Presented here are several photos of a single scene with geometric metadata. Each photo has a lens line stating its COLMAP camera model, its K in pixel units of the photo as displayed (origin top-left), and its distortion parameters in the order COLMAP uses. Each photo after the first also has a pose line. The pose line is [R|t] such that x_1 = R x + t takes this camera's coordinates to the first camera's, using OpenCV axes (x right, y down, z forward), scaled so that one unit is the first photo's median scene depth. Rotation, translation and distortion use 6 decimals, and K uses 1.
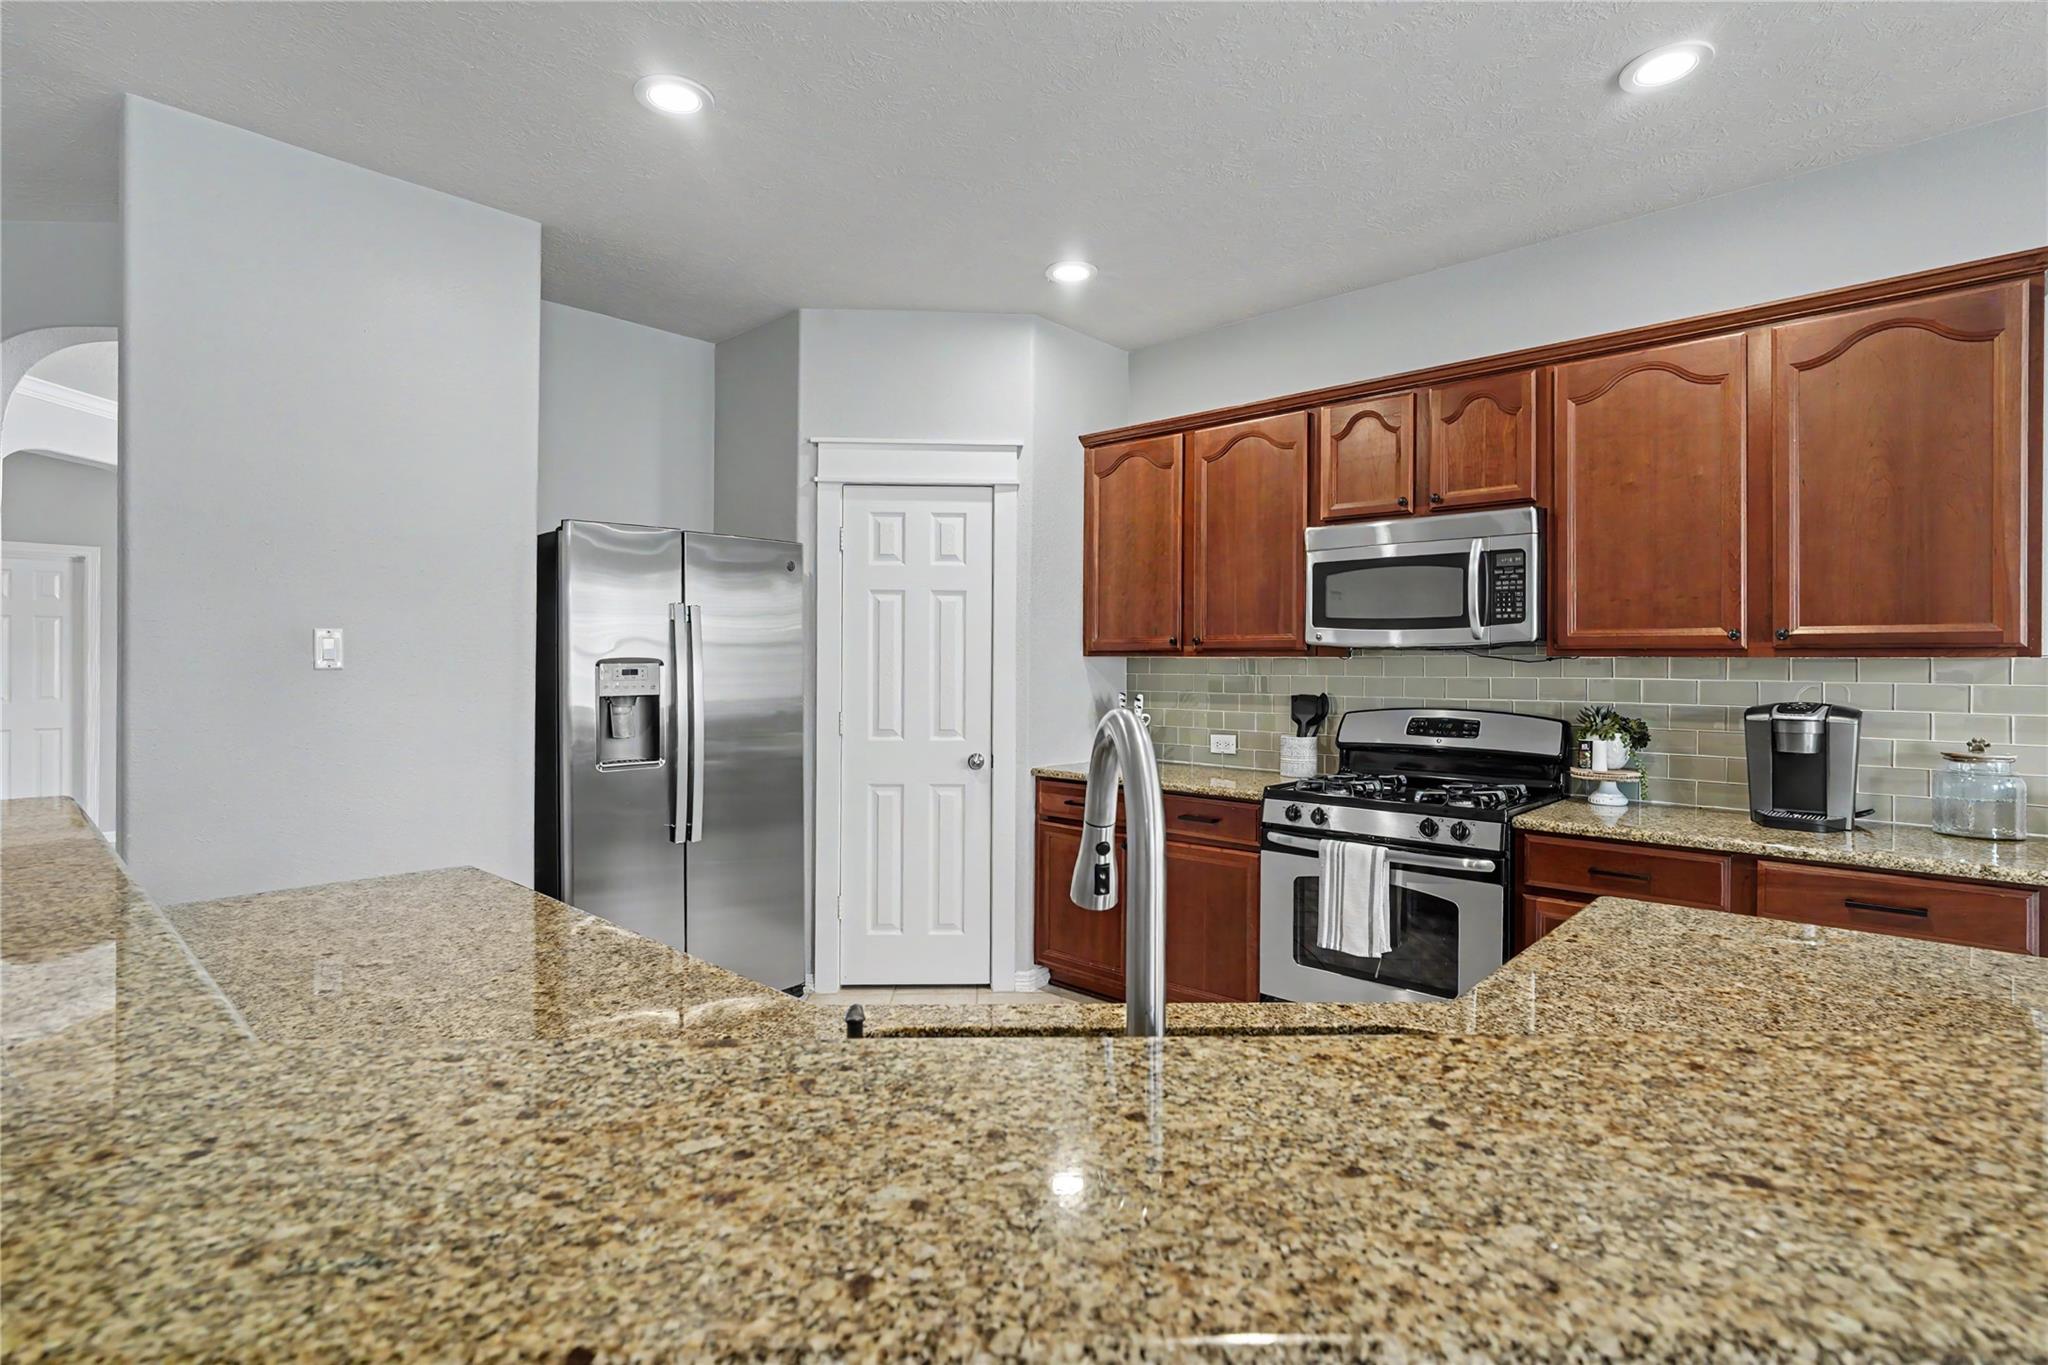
lens RADIAL K [[978.6, 0, 1014.2], [0, 978.6, 664.5], [0, 0, 1]] dist [-0.013956, 0.007751]
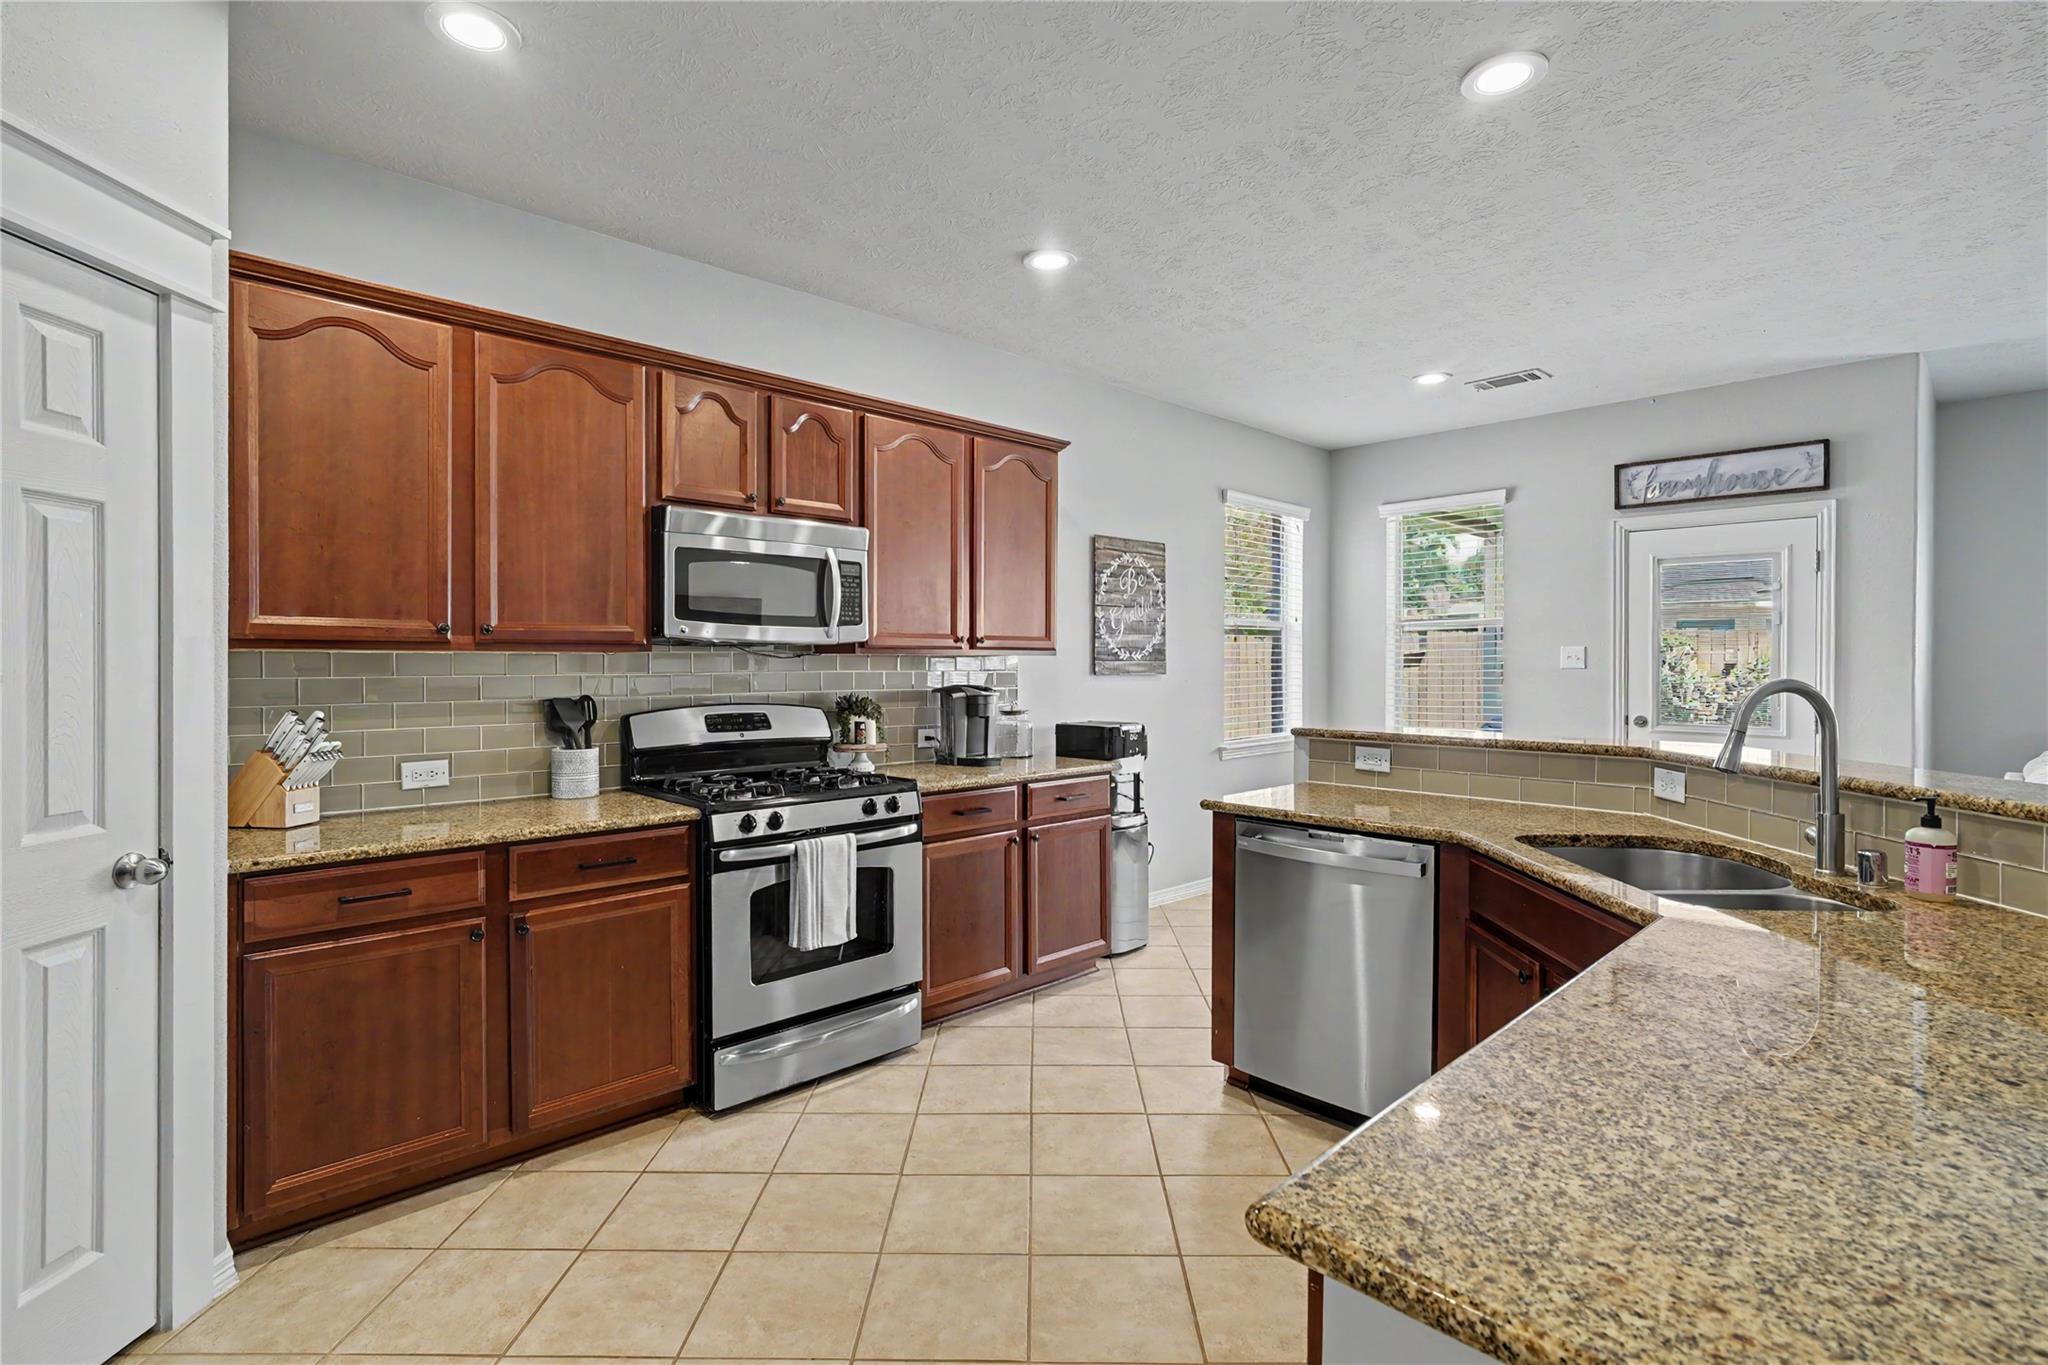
lens RADIAL K [[978.6, 0, 1015.8], [0, 978.6, 664.8], [0, 0, 1]] dist [-0.013956, 0.007751]
pose [[0.050494, -0.007720, 0.998695, -0.573176], [0.002480, 0.999968, 0.007604, -0.002396], [-0.998721, 0.002093, 0.050511, 0.660069]]
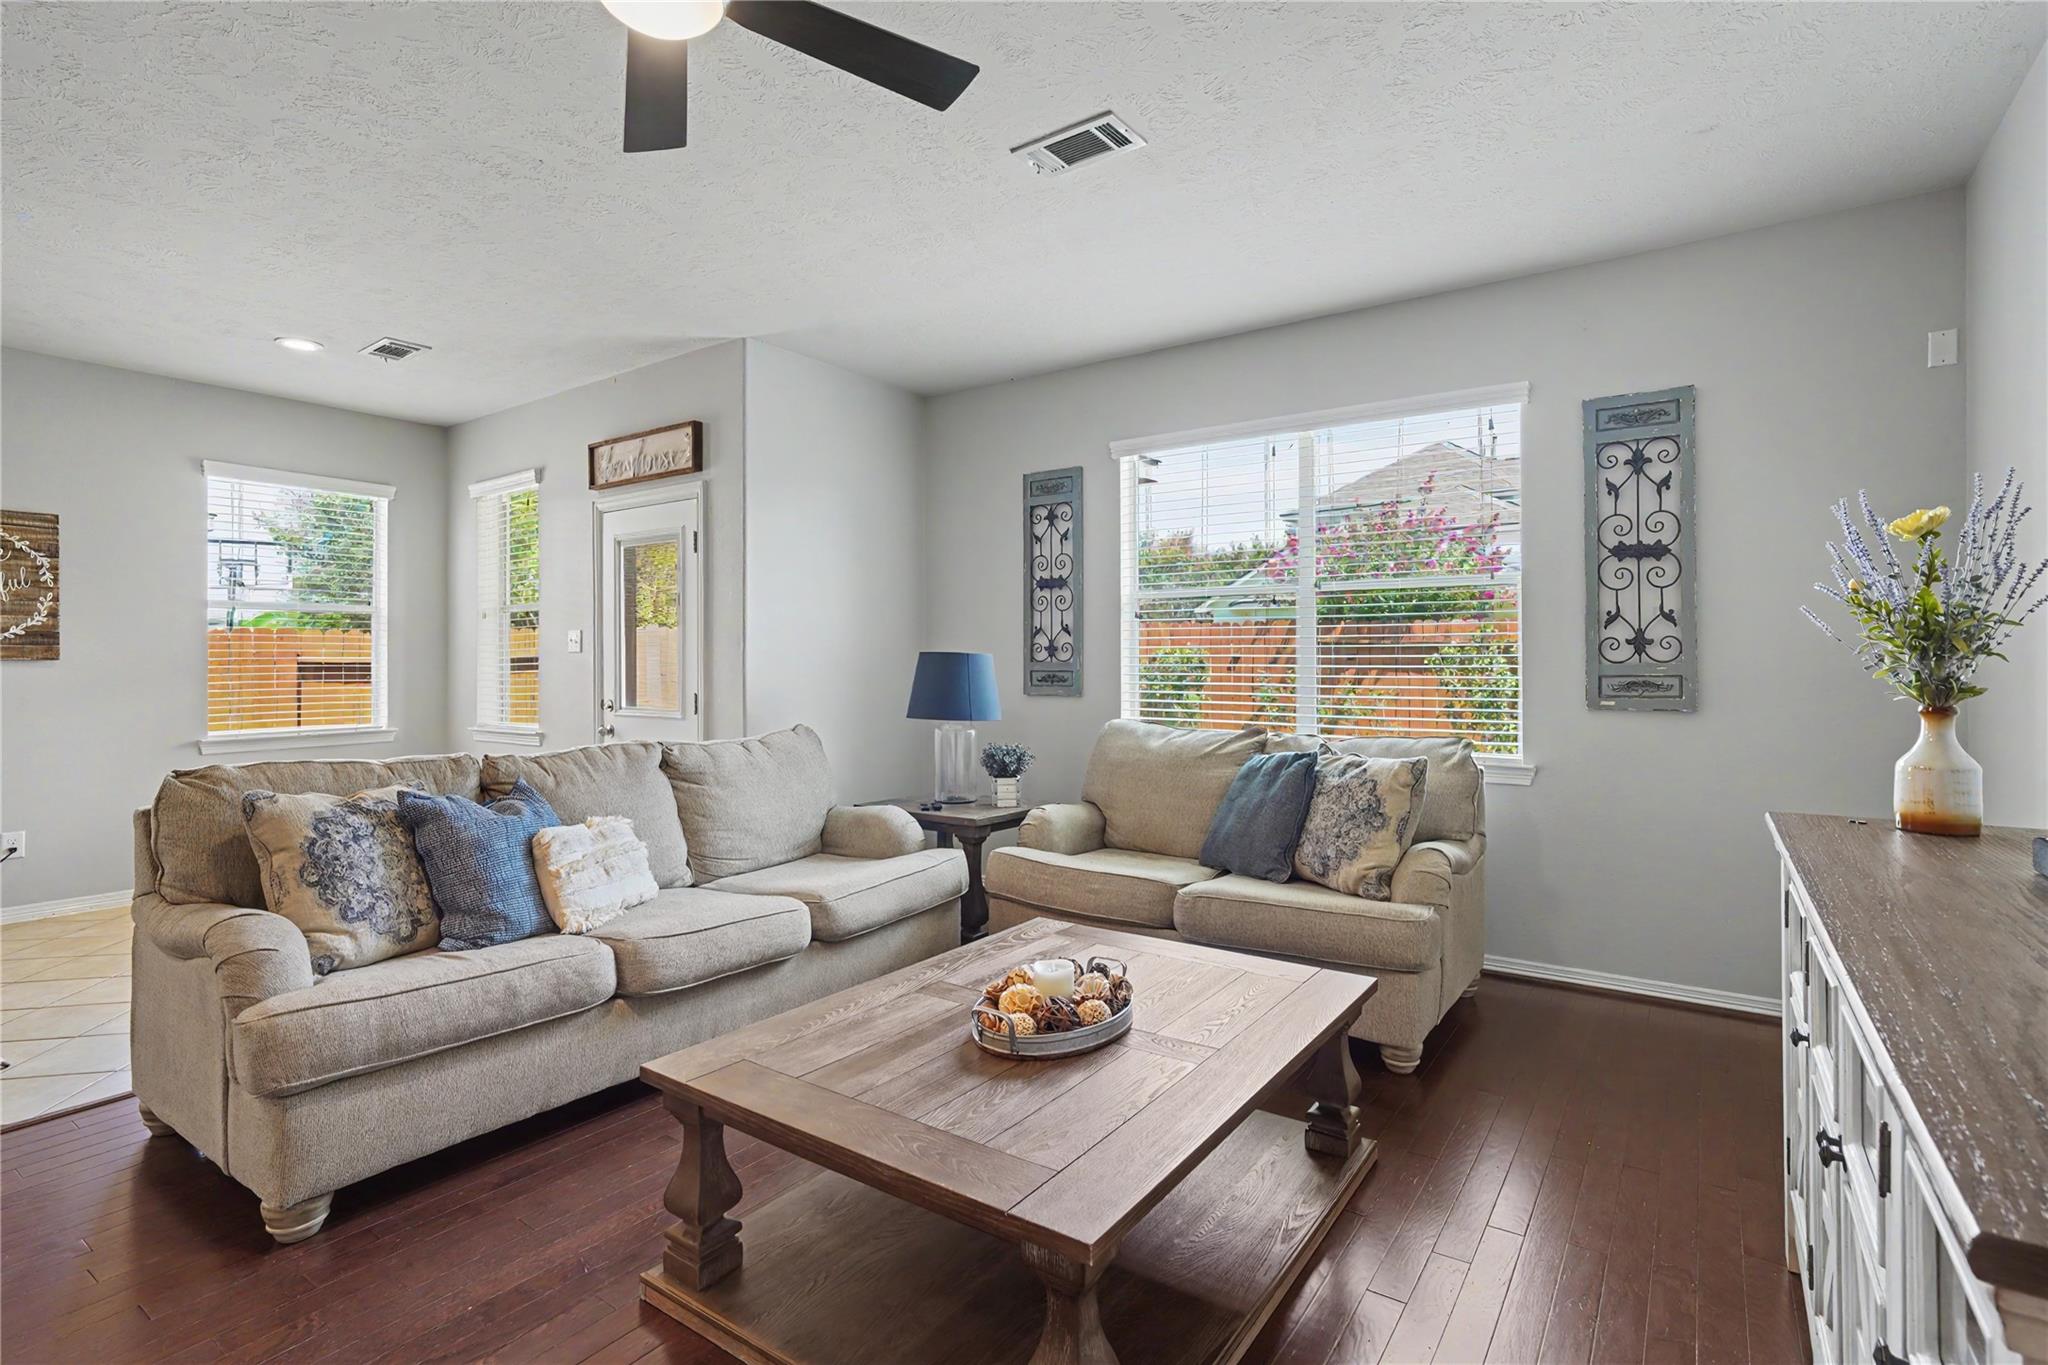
lens RADIAL K [[978.6, 0, 1025.2], [0, 978.6, 655.6], [0, 0, 1]] dist [-0.013956, 0.007751]
pose [[-0.137364, 0.002170, 0.990518, -0.579652], [0.006796, 0.999976, -0.001249, 0.030768], [-0.990497, 0.006560, -0.137376, -0.699140]]
